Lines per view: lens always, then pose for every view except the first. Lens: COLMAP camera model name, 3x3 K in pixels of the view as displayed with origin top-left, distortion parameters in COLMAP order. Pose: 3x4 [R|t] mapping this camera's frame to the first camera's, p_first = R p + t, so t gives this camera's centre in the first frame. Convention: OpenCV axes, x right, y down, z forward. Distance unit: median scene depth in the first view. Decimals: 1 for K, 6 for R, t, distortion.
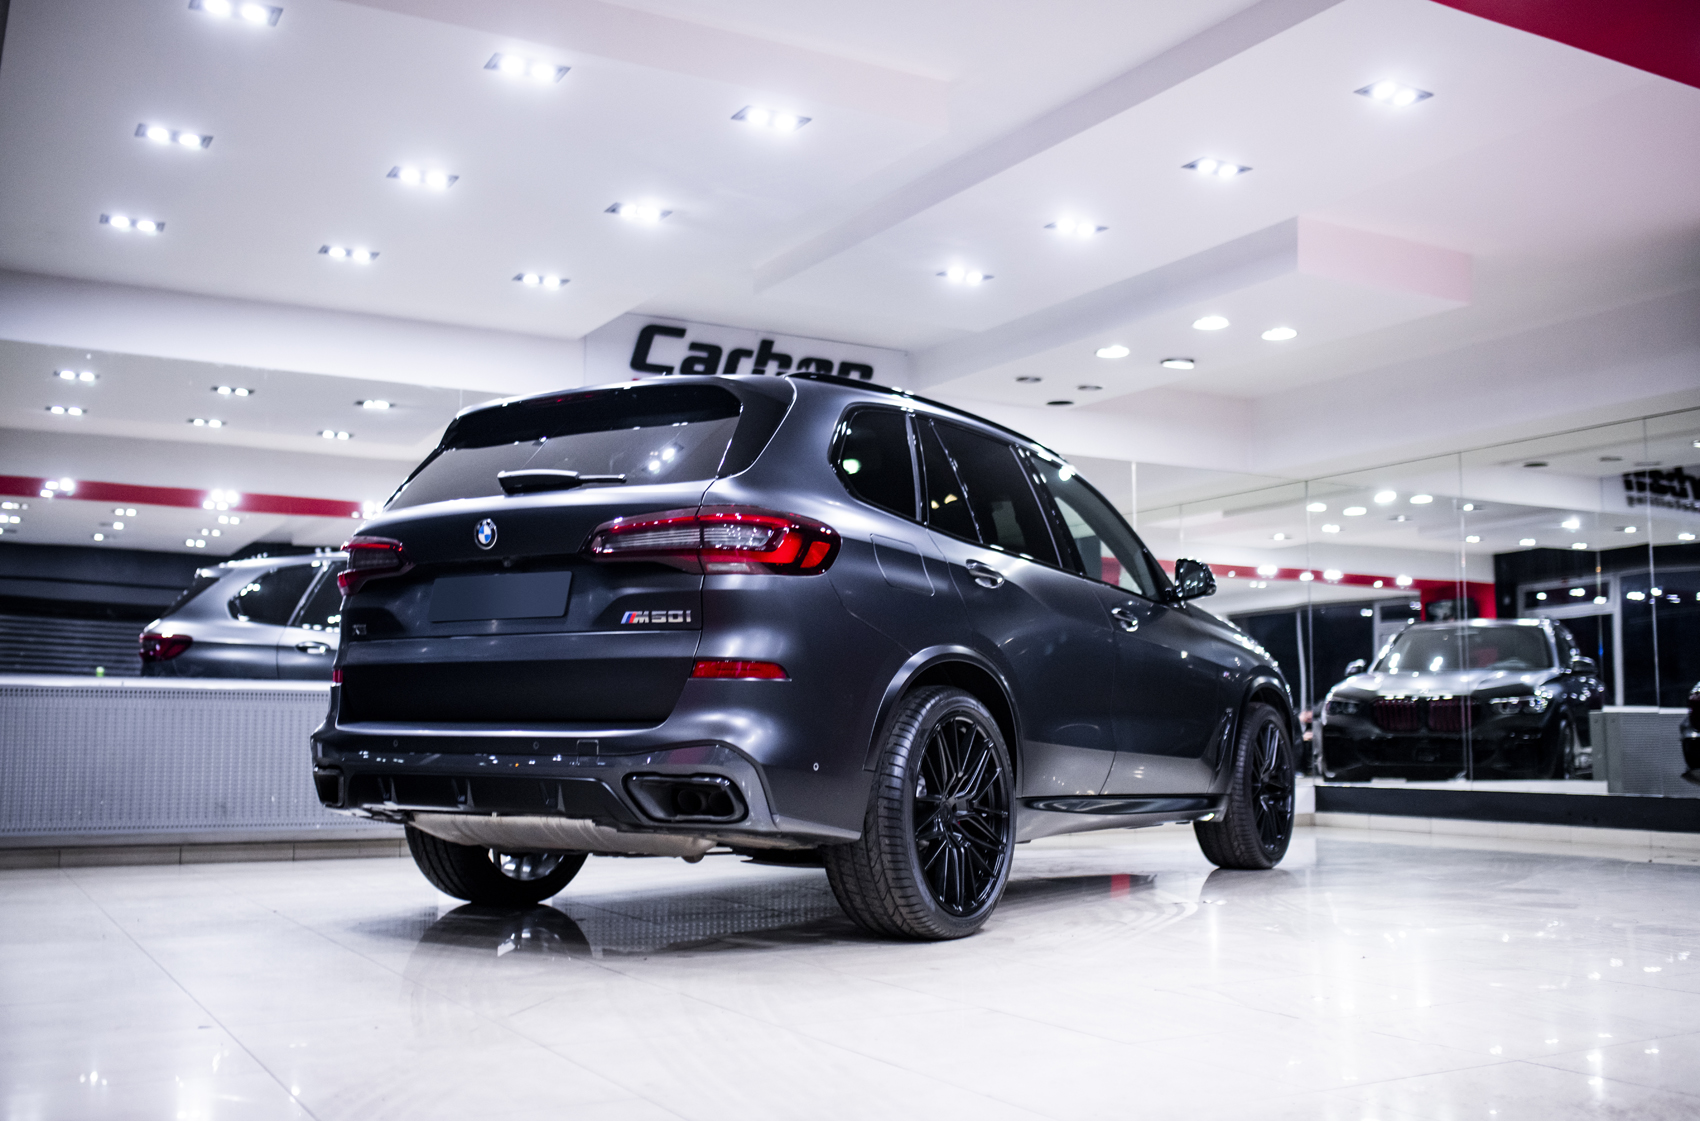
lens RADIAL K [[1630.8, 0, 861.9], [0, 1630.8, 546.6], [0, 0, 1]] dist [-0.024719, 0.000000]
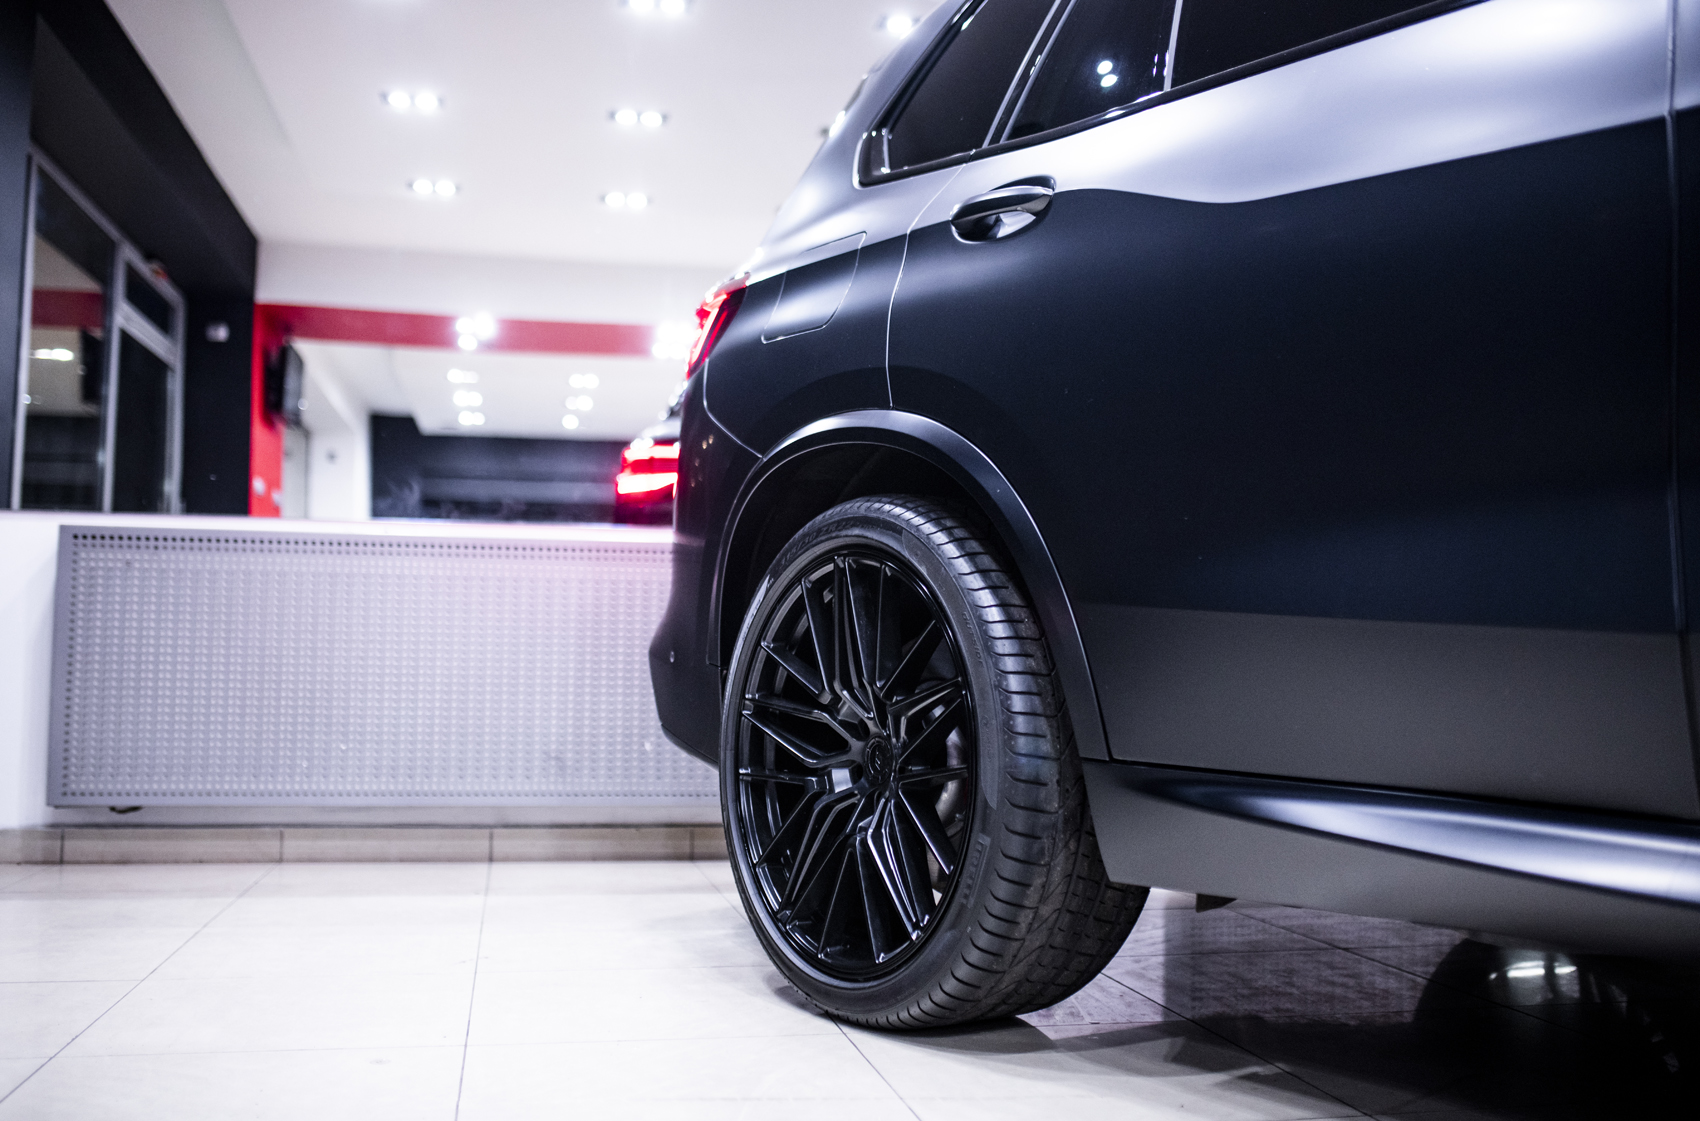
lens RADIAL K [[1630.8, 0, 892.1], [0, 1630.8, 594.5], [0, 0, 1]] dist [-0.024719, 0.000000]
pose [[0.956080, -0.000961, -0.293103, -0.146965], [0.022273, 0.997341, 0.069383, 0.080369], [0.292257, -0.072864, 0.953560, 0.588907]]
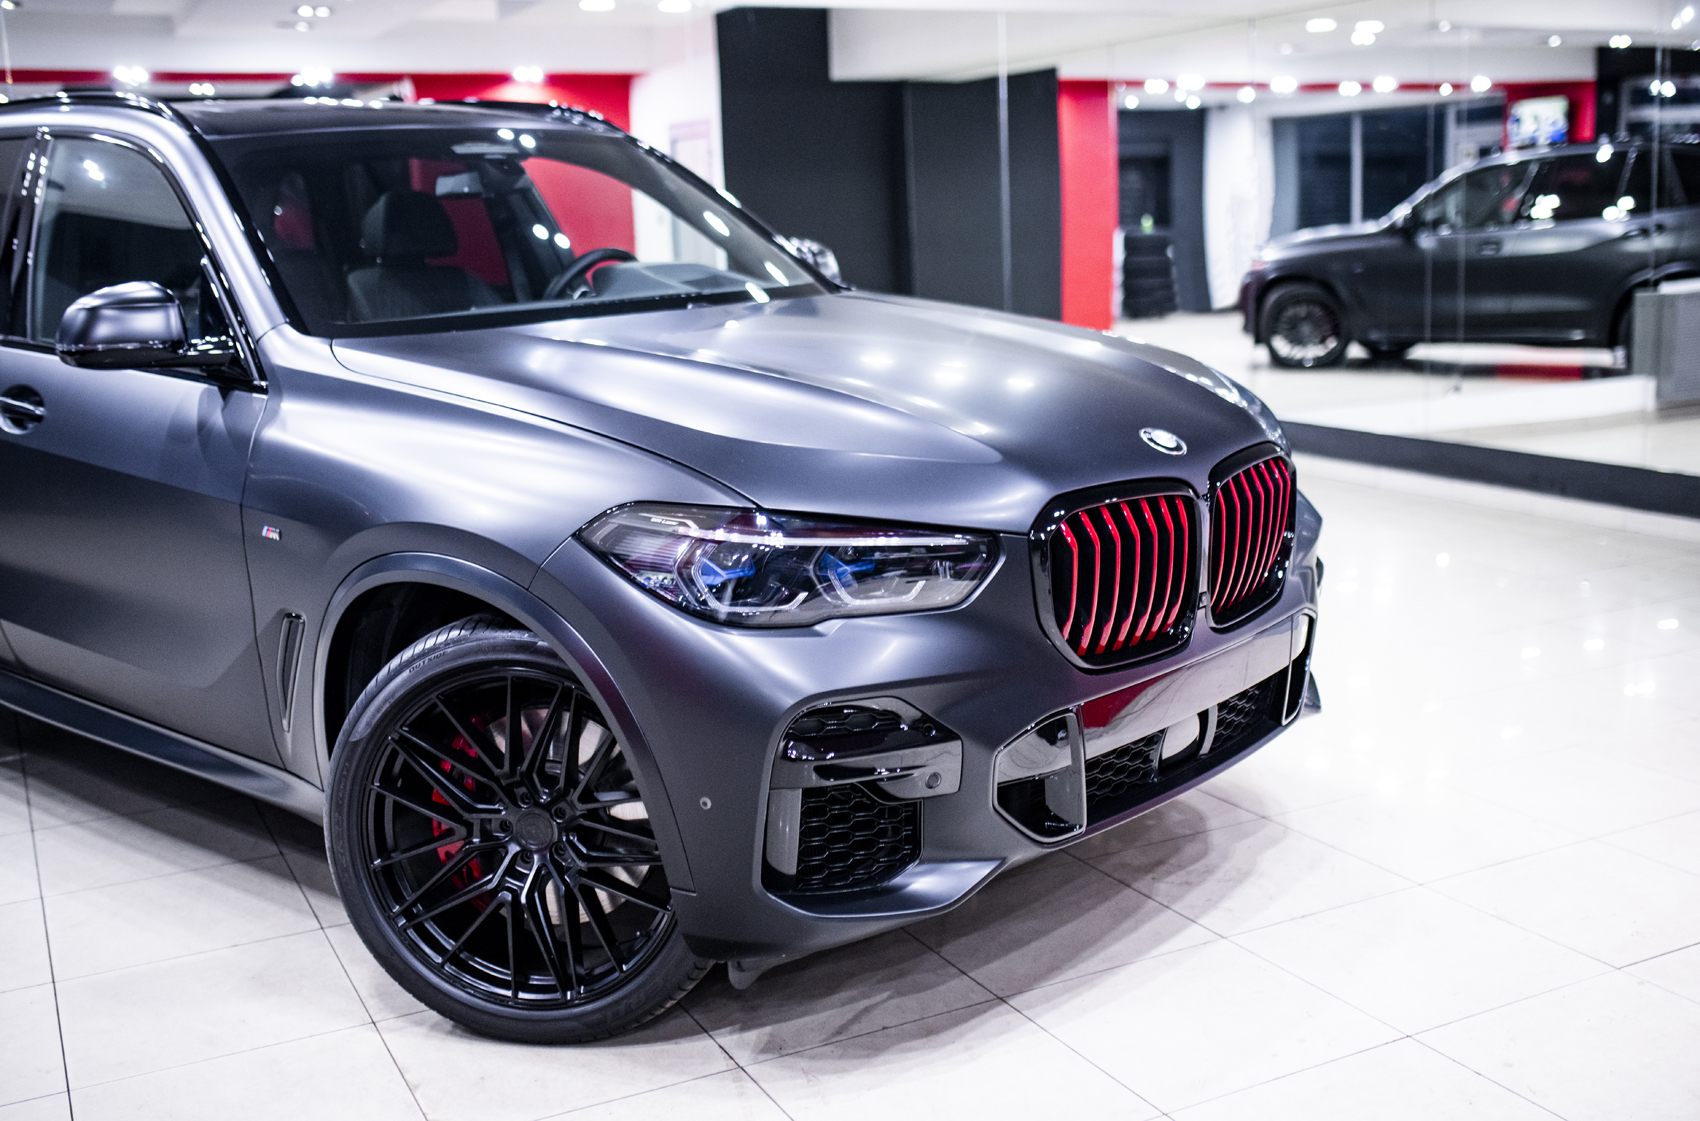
lens RADIAL K [[1810.5, 0, 888.0], [0, 1810.5, 524.4], [0, 0, 1]] dist [-0.040177, 0.000000]
pose [[0.998585, -0.029407, -0.044312, 0.229740], [0.040613, 0.959610, 0.278386, -0.093169], [0.034335, -0.279792, 0.959447, 0.219856]]
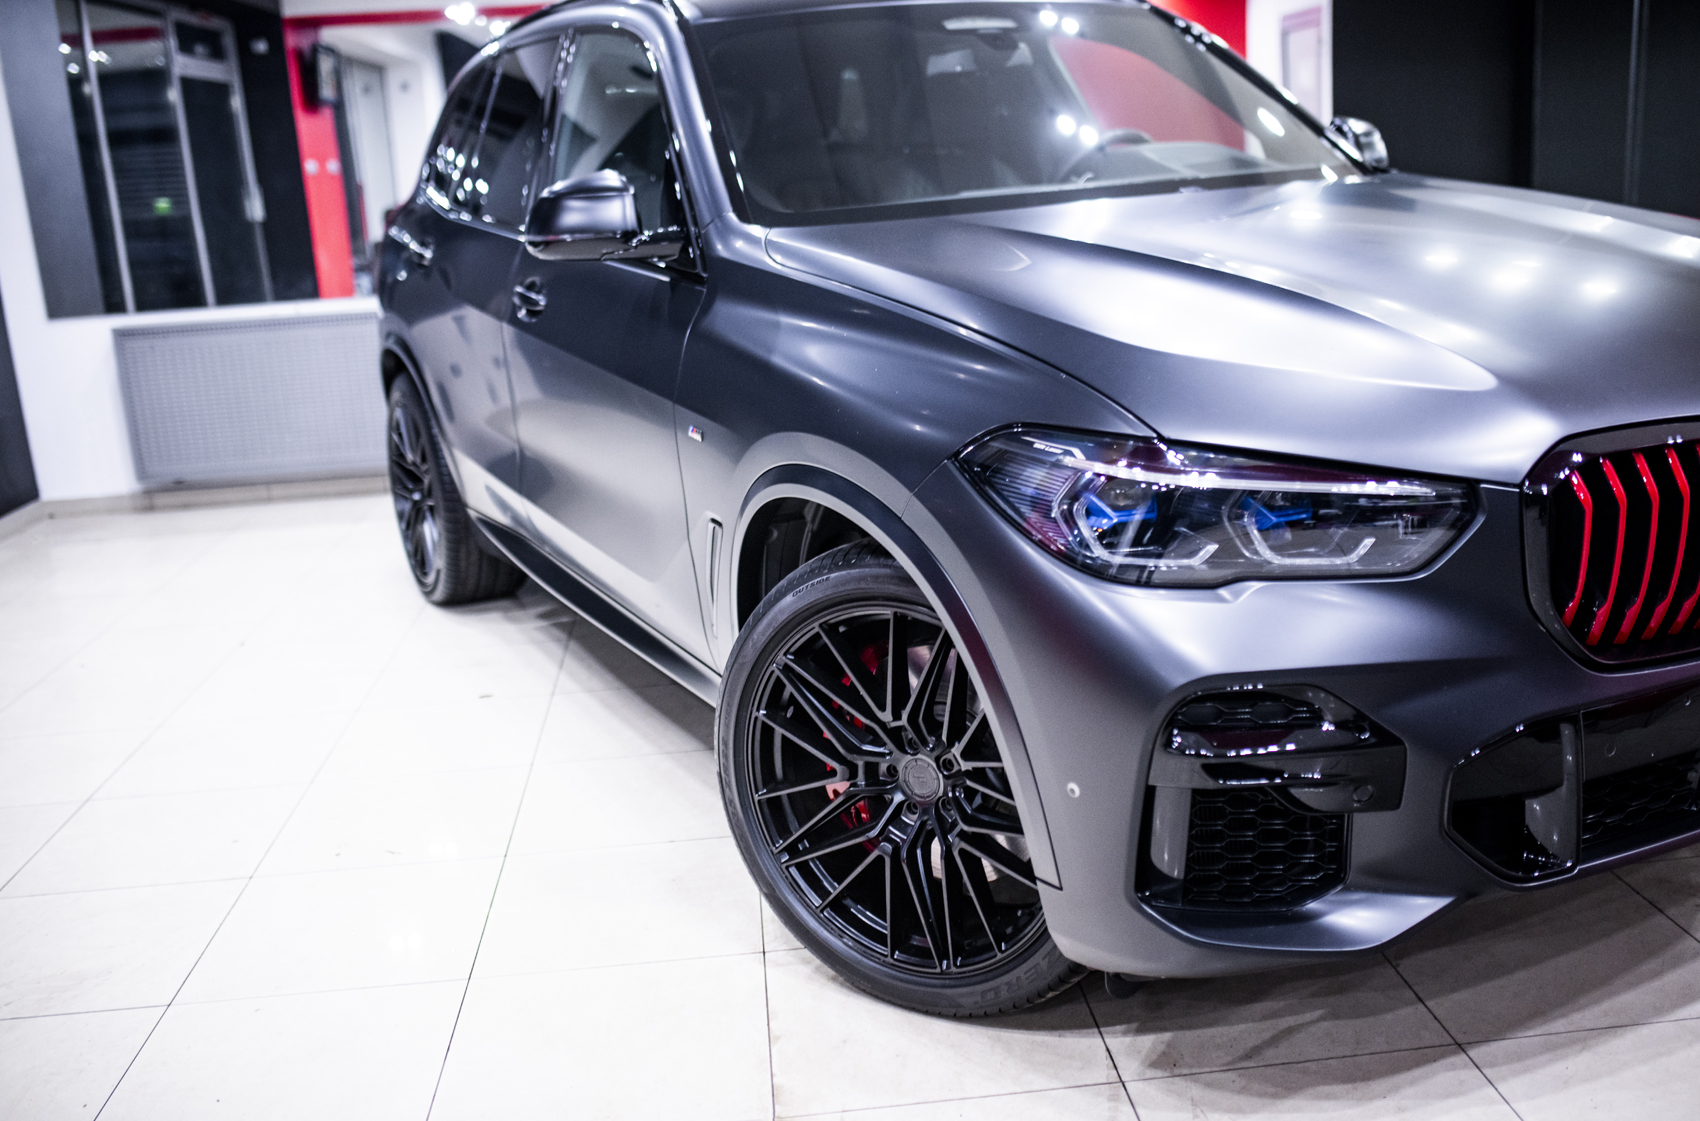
lens RADIAL K [[1630.8, 0, 852.5], [0, 1630.8, 564.5], [0, 0, 1]] dist [-0.024719, 0.000000]
pose [[0.906615, 0.047628, -0.419263, 0.257992], [0.109096, 0.933368, 0.341940, -0.070016], [0.407613, -0.355747, 0.841009, 0.332835]]
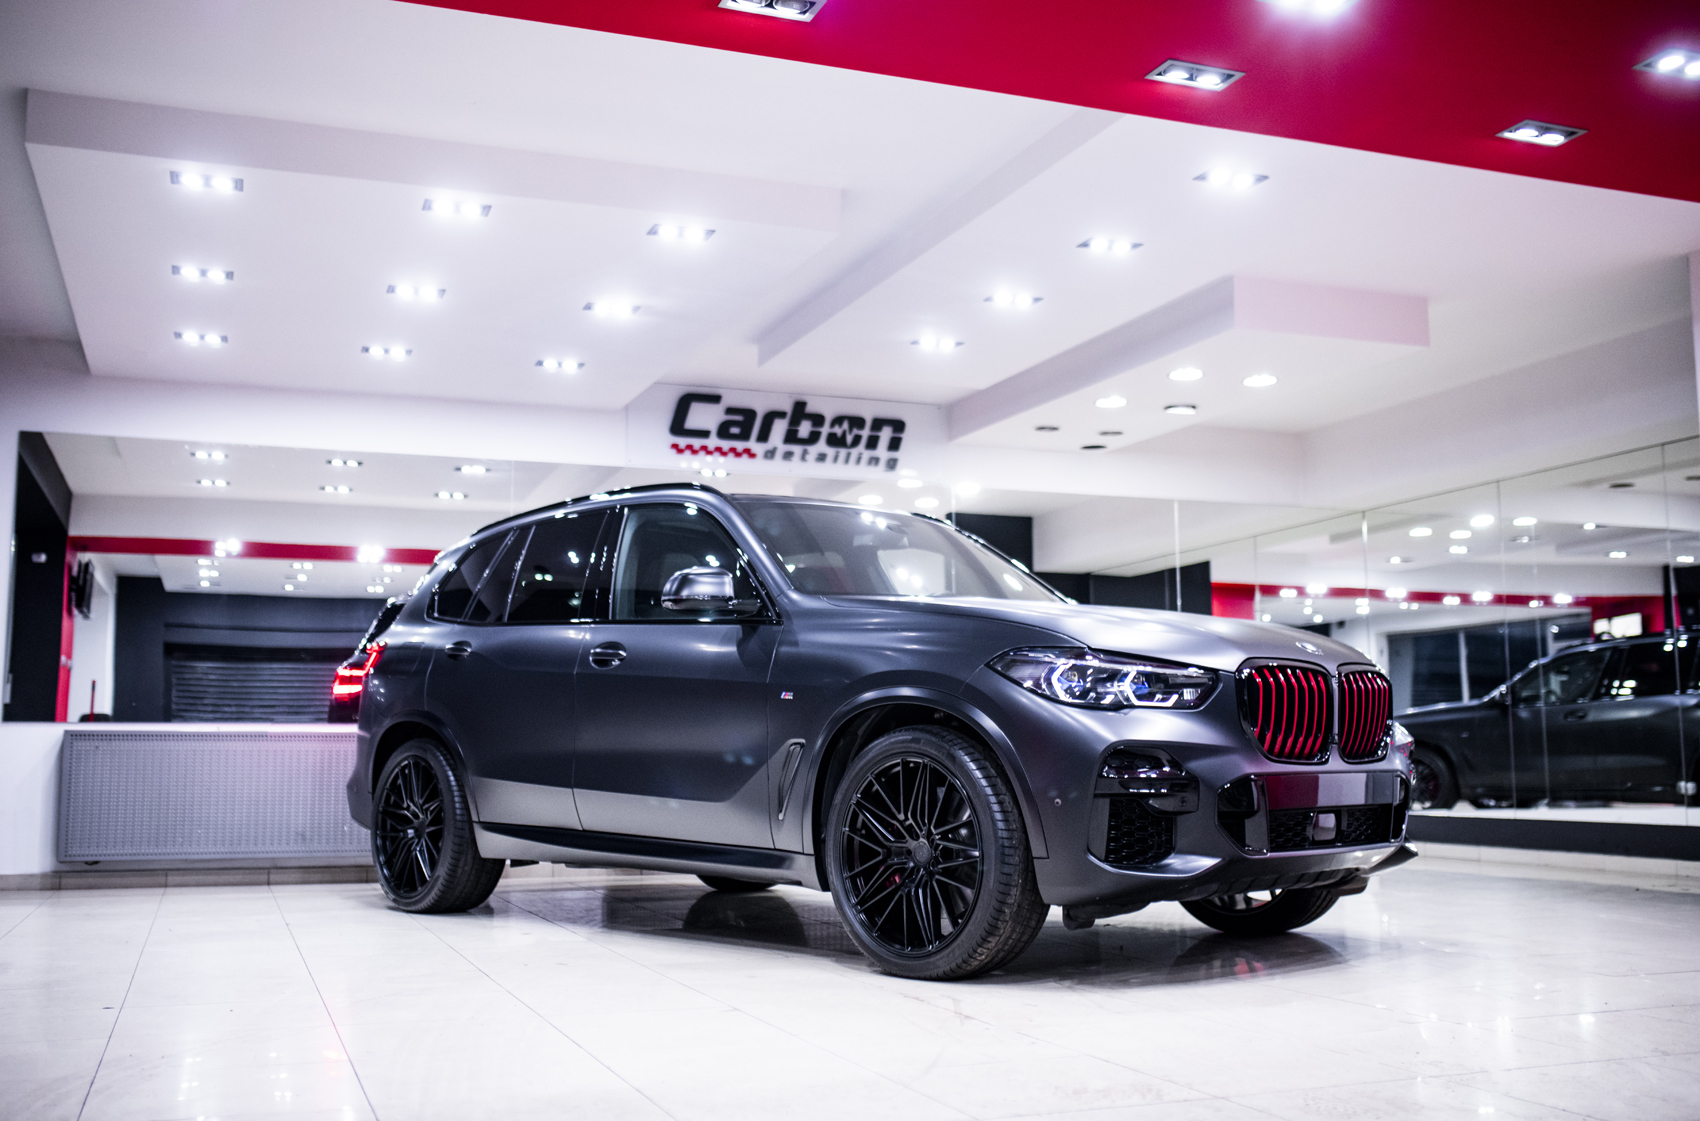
lens RADIAL K [[1630.8, 0, 831.7], [0, 1630.8, 547.8], [0, 0, 1]] dist [-0.024719, 0.000000]
pose [[0.986481, -0.026615, -0.161703, 0.187810], [0.024469, 0.999584, -0.015251, -0.017988], [0.162042, 0.011089, 0.986722, -0.085357]]
